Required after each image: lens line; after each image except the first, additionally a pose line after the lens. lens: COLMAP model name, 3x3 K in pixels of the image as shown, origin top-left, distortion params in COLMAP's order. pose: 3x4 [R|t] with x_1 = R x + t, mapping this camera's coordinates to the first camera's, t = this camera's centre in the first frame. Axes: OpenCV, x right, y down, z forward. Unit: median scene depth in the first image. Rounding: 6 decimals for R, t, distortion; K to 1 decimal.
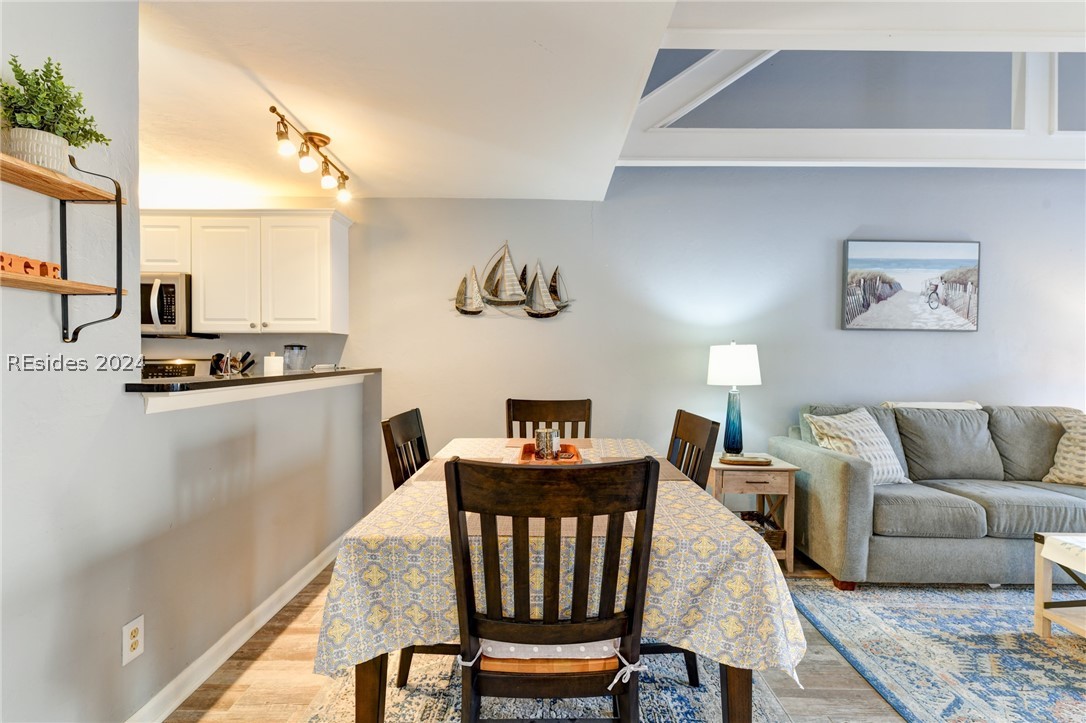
lens RADIAL K [[530.1, 0, 543.0], [0, 530.1, 361.5], [0, 0, 1]] dist [0.002202, -0.001141]
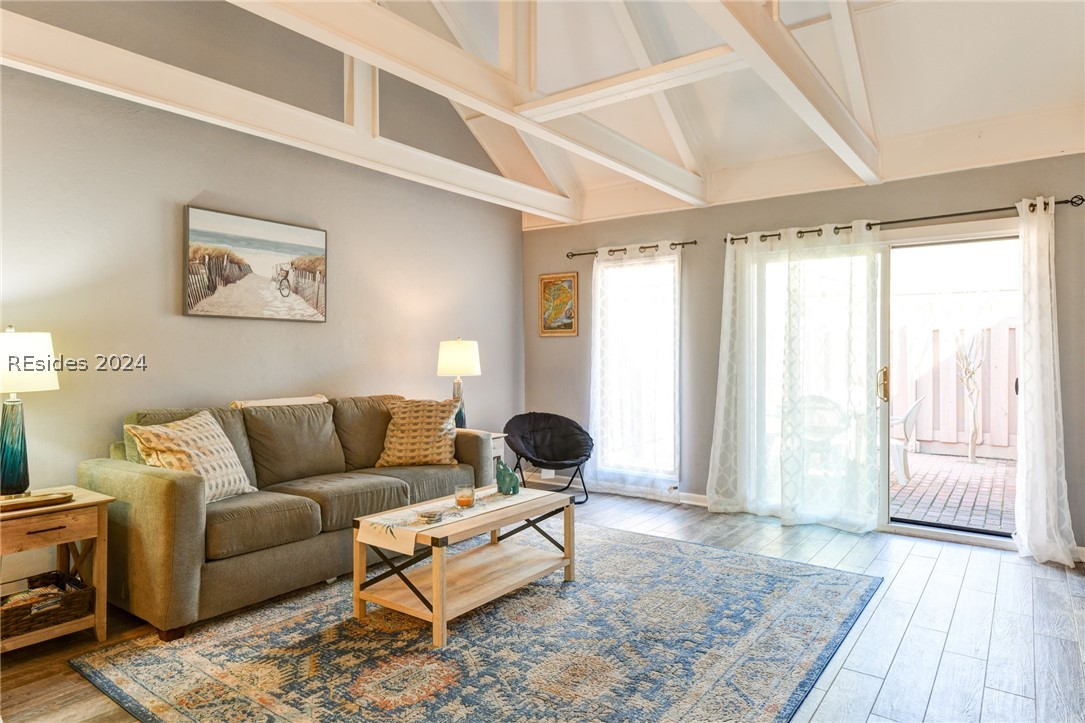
lens RADIAL K [[663.0, 0, 541.1], [0, 663.0, 352.8], [0, 0, 1]] dist [0.004929, 0.000975]
pose [[0.587934, -0.009126, 0.808858, 0.073475], [0.012785, 0.999916, 0.001988, 0.001523], [-0.808808, 0.009172, 0.588001, -0.037803]]
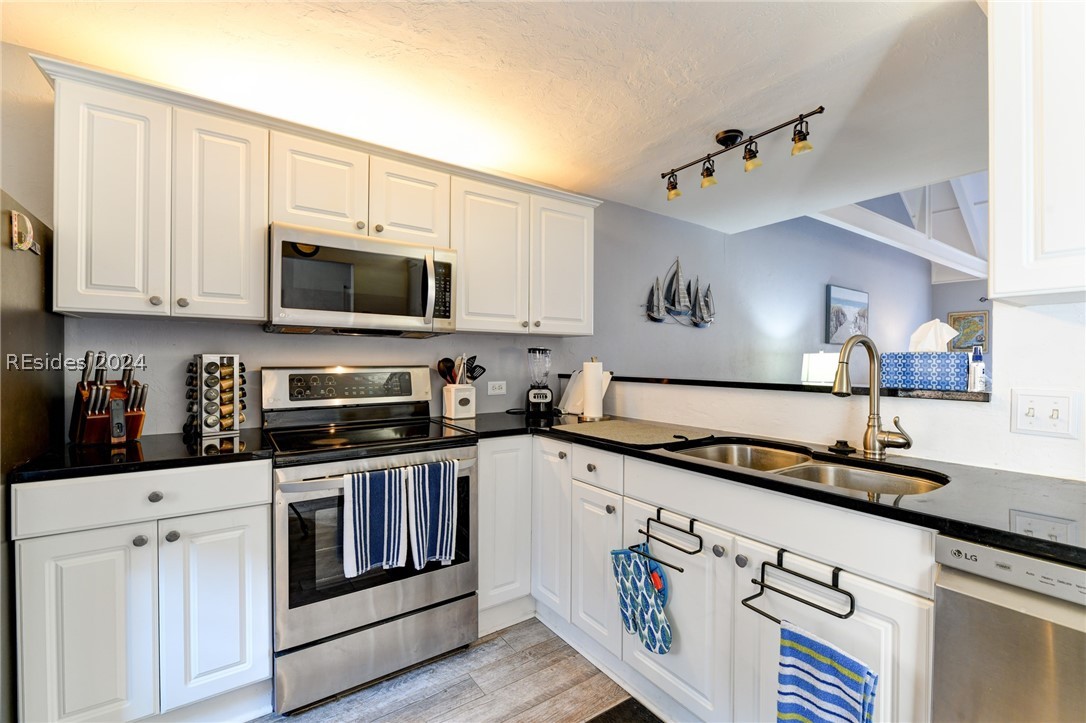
lens RADIAL K [[469.8, 0, 546.8], [0, 469.8, 361.1], [0, 0, 1]] dist [-0.002517, -0.000549]
pose [[0.823196, -0.001307, 0.567756, -0.953966], [0.002519, 0.999996, -0.001349, -0.009722], [-0.567752, 0.002540, 0.823196, 0.389673]]
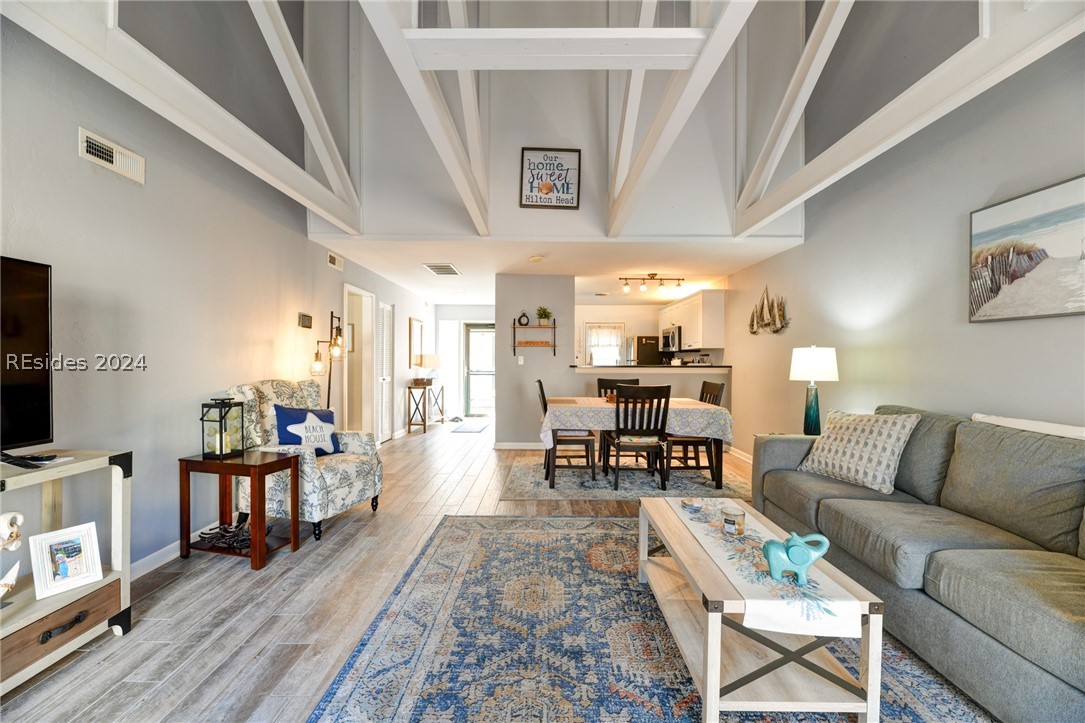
lens RADIAL K [[434.2, 0, 542.5], [0, 434.2, 361.5], [0, 0, 1]] dist [0.001004, -0.004143]
pose [[-0.002256, -0.001544, -0.999996, 1.364064], [-0.013388, 0.999909, -0.001514, 0.009735], [0.999908, 0.013385, -0.002276, 0.383200]]
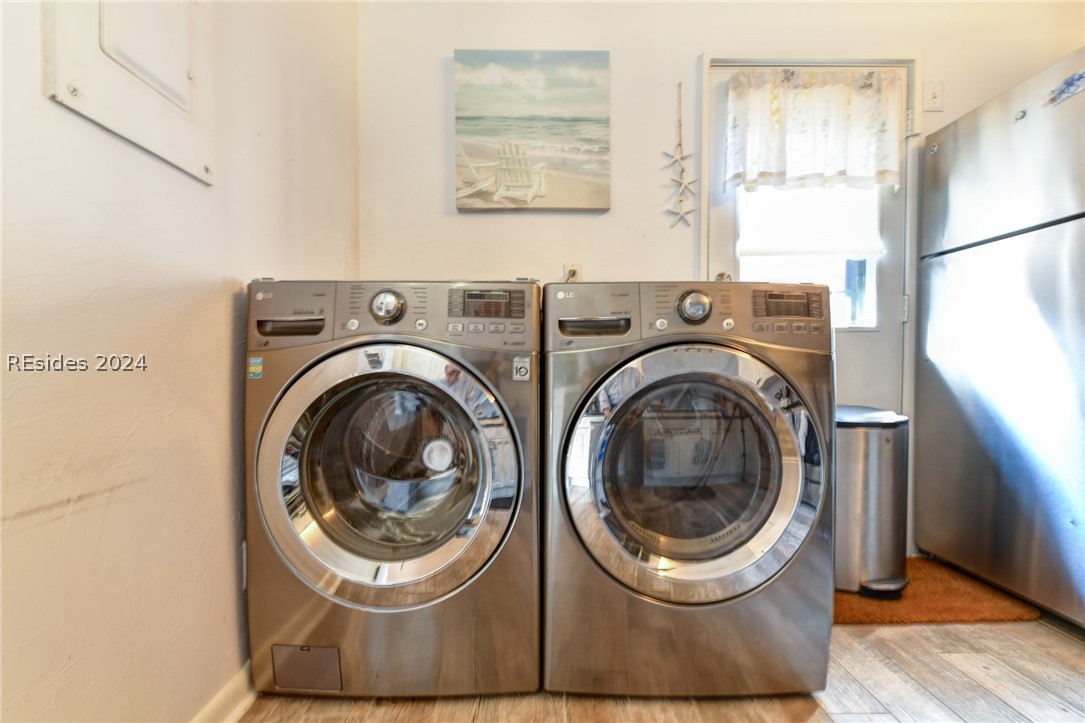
lens RADIAL K [[473.5, 0, 538.8], [0, 473.5, 377.0], [0, 0, 1]] dist [-0.000398, -0.000147]
pose [[0.010410, 0.025359, -0.999624, -0.749845], [-0.006938, 0.999656, 0.025288, 0.122343], [0.999922, 0.006672, 0.010583, 0.433205]]
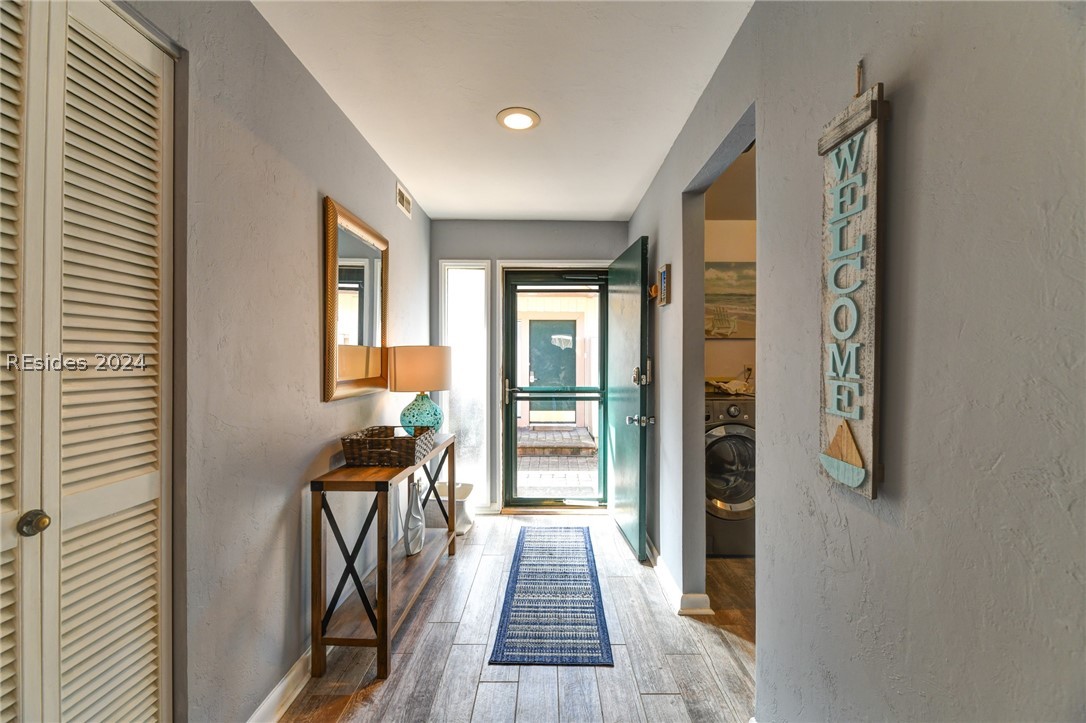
lens RADIAL K [[452.4, 0, 543.0], [0, 452.4, 361.5], [0, 0, 1]] dist [-0.000918, -0.000124]
pose [[-0.005579, 0.000940, -0.999984, -0.234014], [-0.010723, 0.999942, 0.001000, -0.002371], [0.999927, 0.010729, -0.005569, -0.007685]]
